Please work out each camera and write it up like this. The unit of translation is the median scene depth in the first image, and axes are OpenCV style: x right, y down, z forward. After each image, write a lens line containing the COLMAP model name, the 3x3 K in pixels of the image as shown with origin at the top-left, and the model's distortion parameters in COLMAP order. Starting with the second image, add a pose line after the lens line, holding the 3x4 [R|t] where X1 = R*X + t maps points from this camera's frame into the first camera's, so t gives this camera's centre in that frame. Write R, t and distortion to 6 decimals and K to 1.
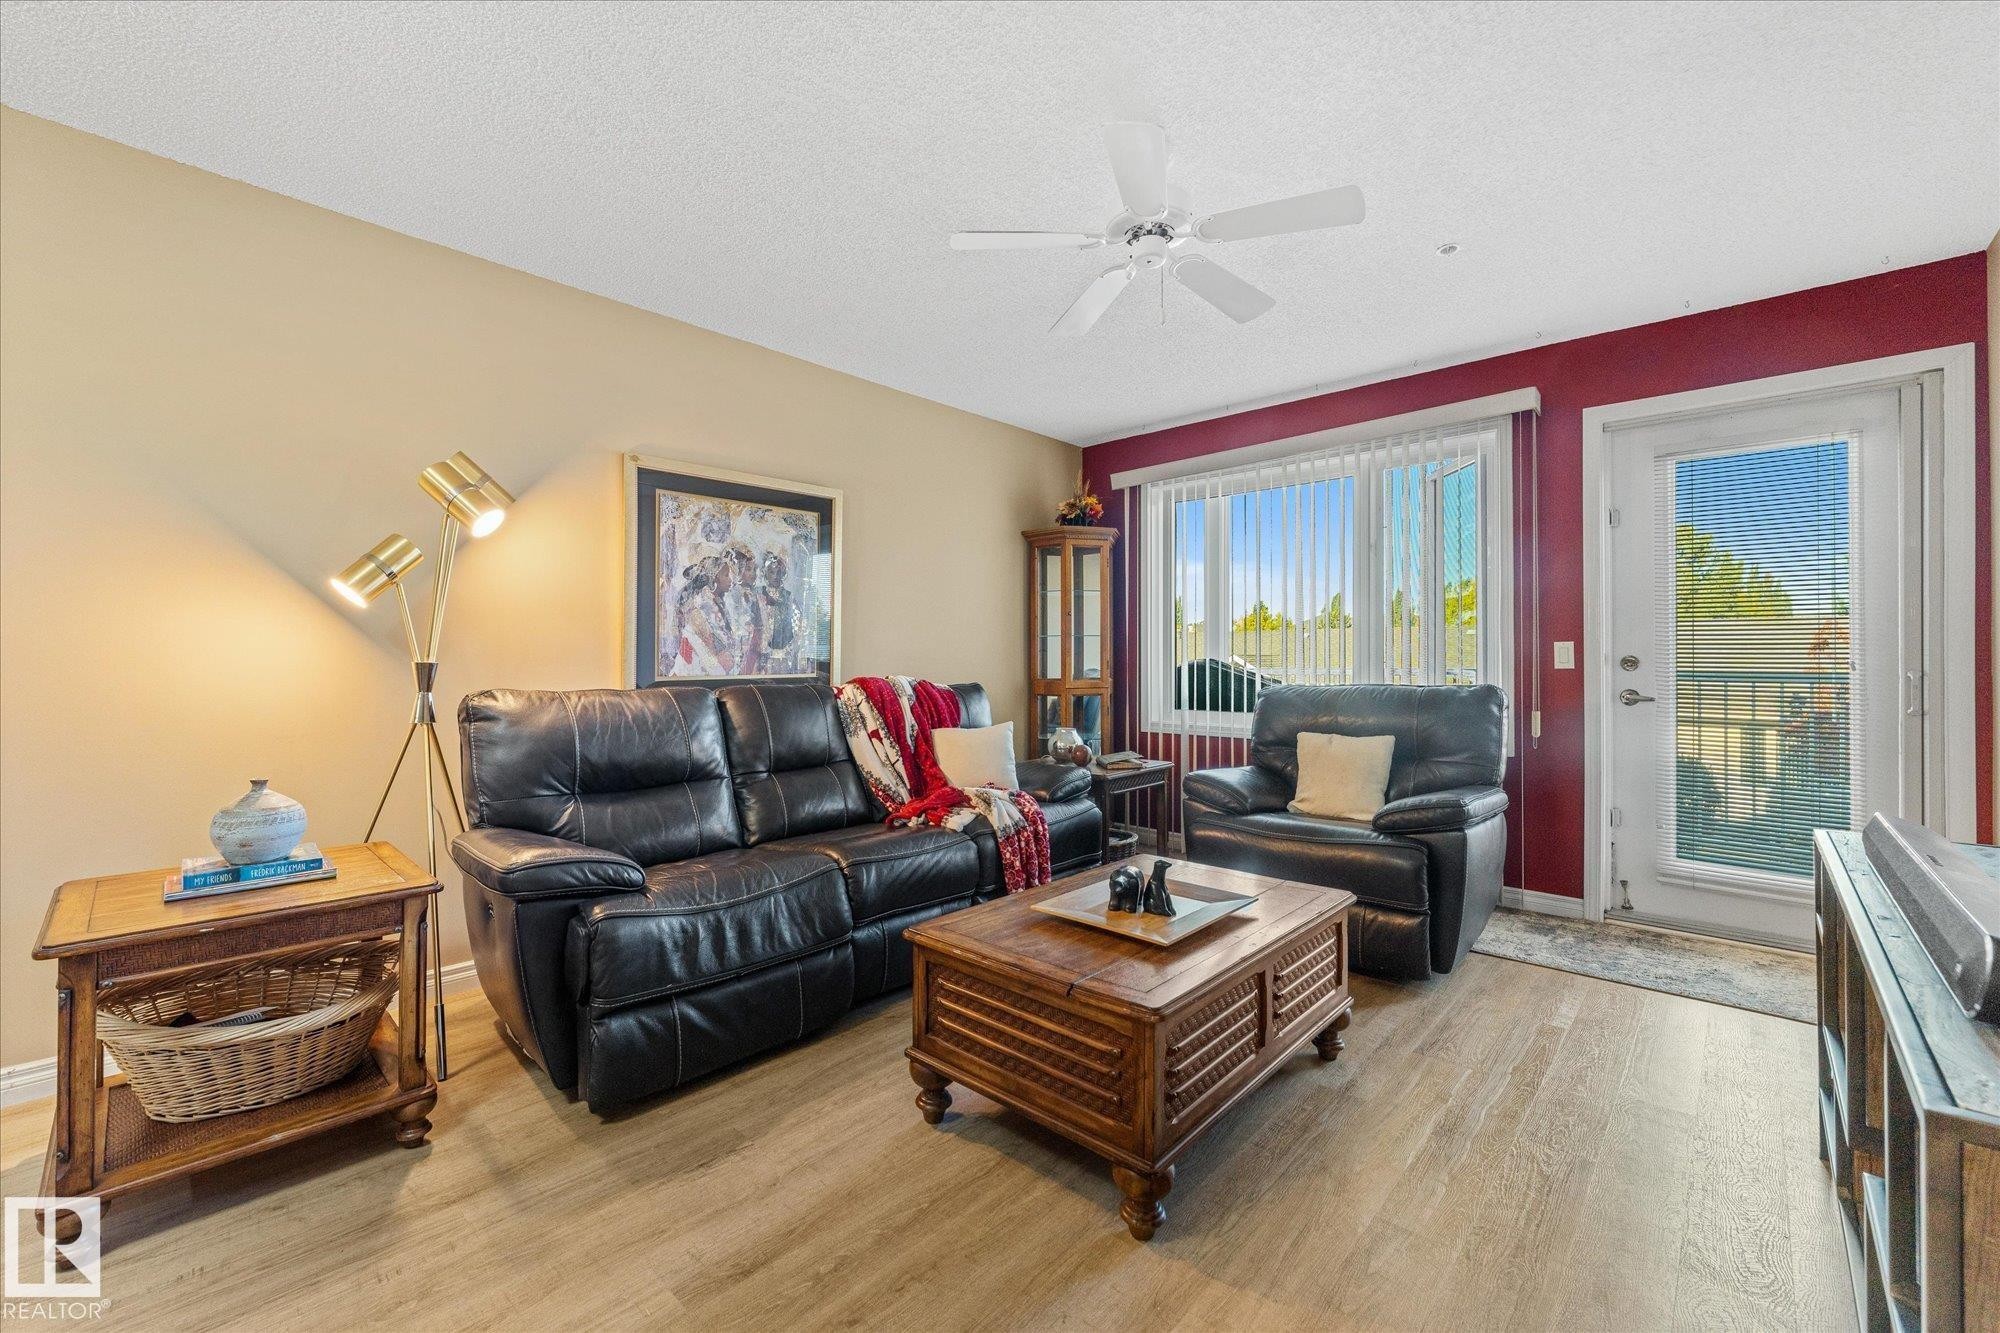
lens RADIAL K [[813.4, 0, 994.6], [0, 813.4, 655.3], [0, 0, 1]] dist [-0.005896, 0.000594]
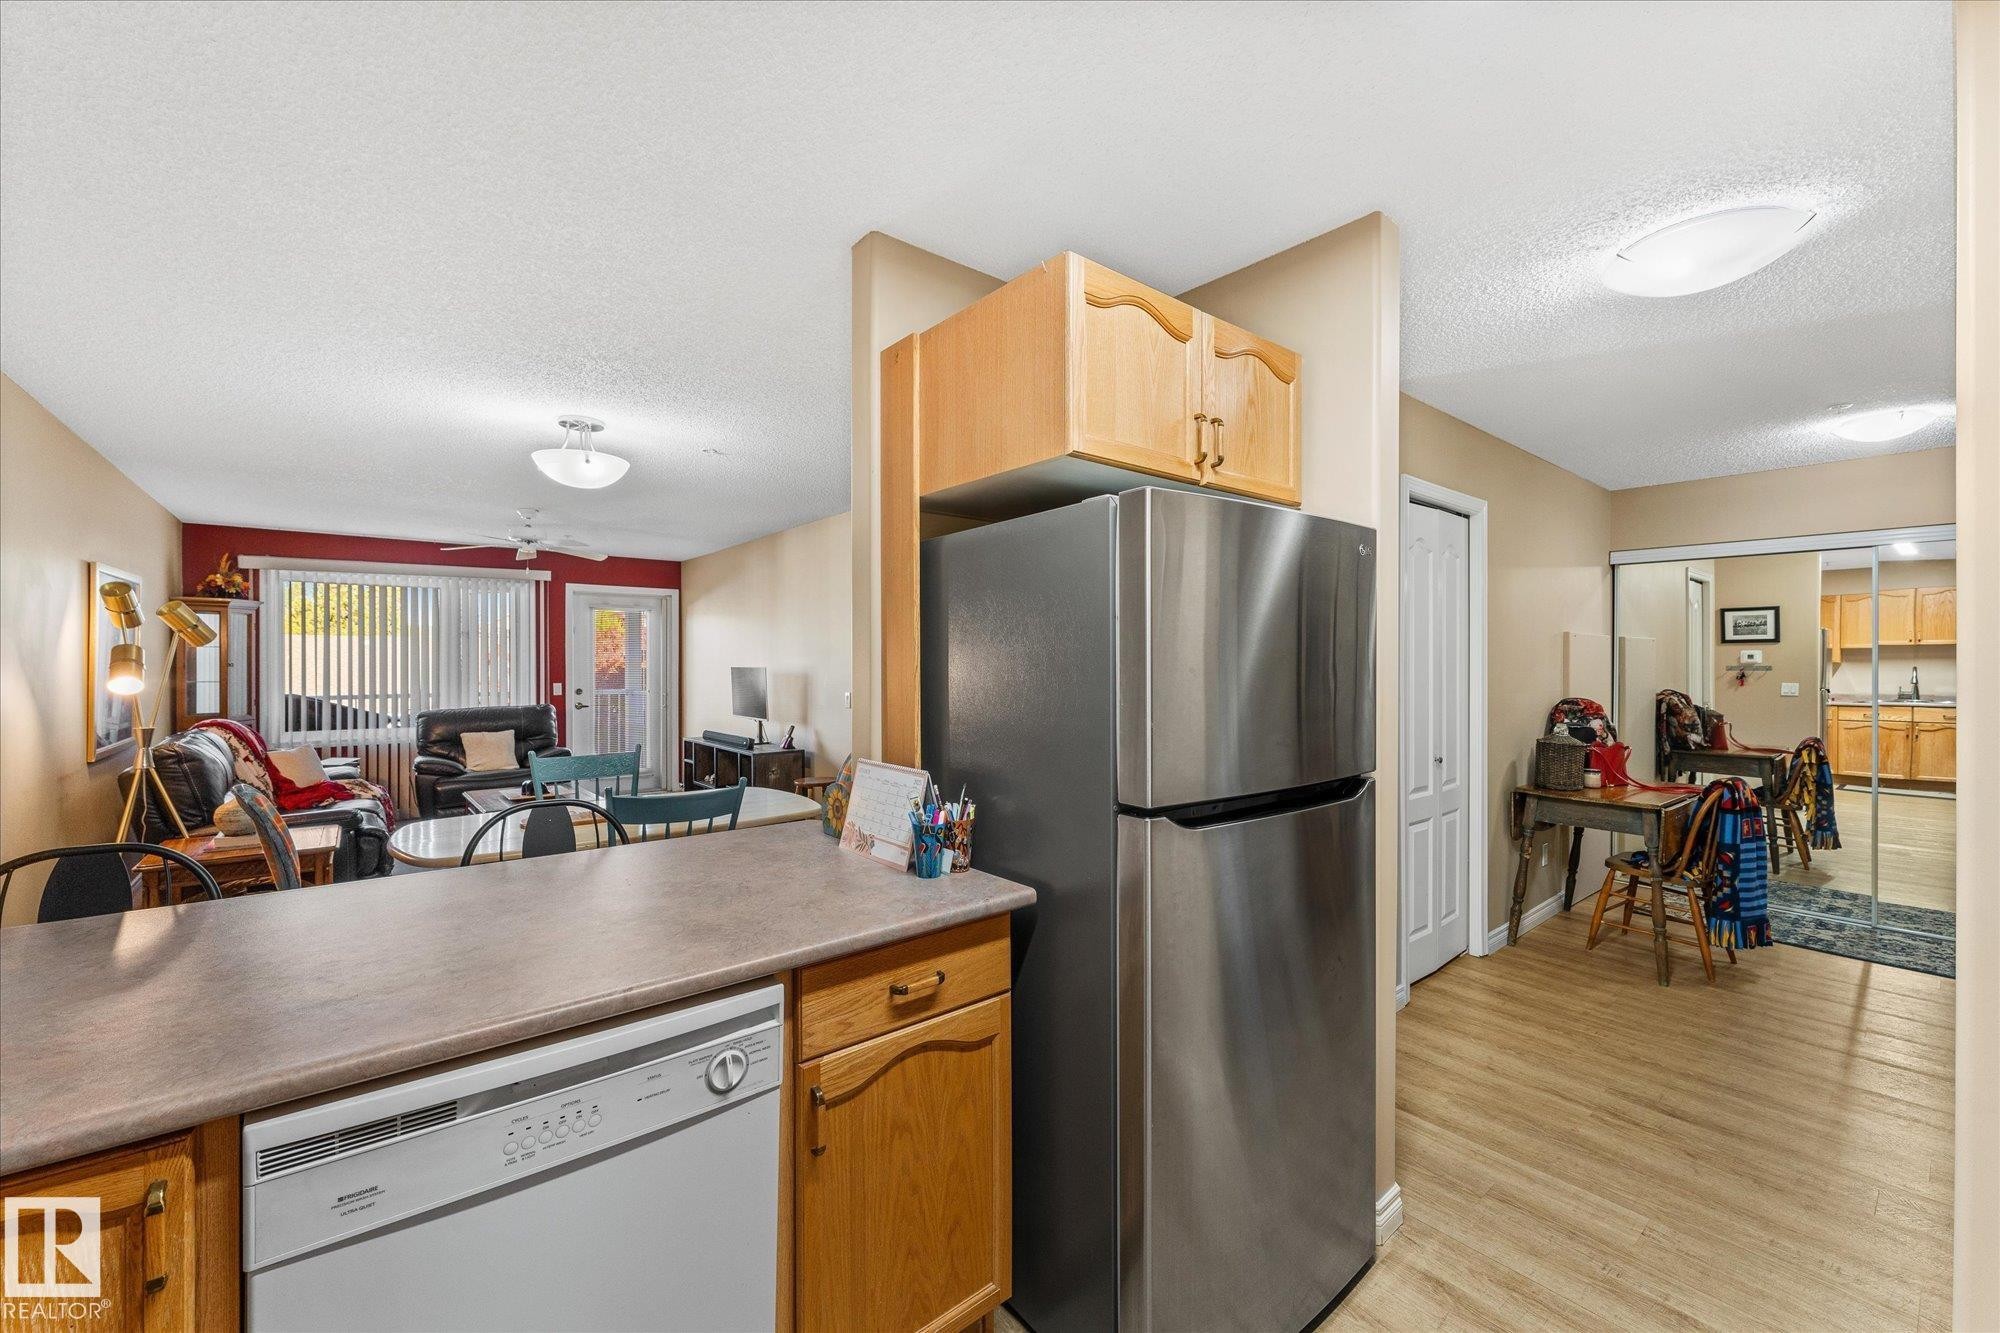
lens RADIAL K [[799.7, 0, 1000.0], [0, 799.7, 666.5], [0, 0, 1]] dist [0.000300, 0.000114]
pose [[0.135246, -0.006742, 0.990789, -2.435118], [-0.004892, 0.999960, 0.007473, -0.156020], [-0.990800, -0.005857, 0.135208, -0.979602]]
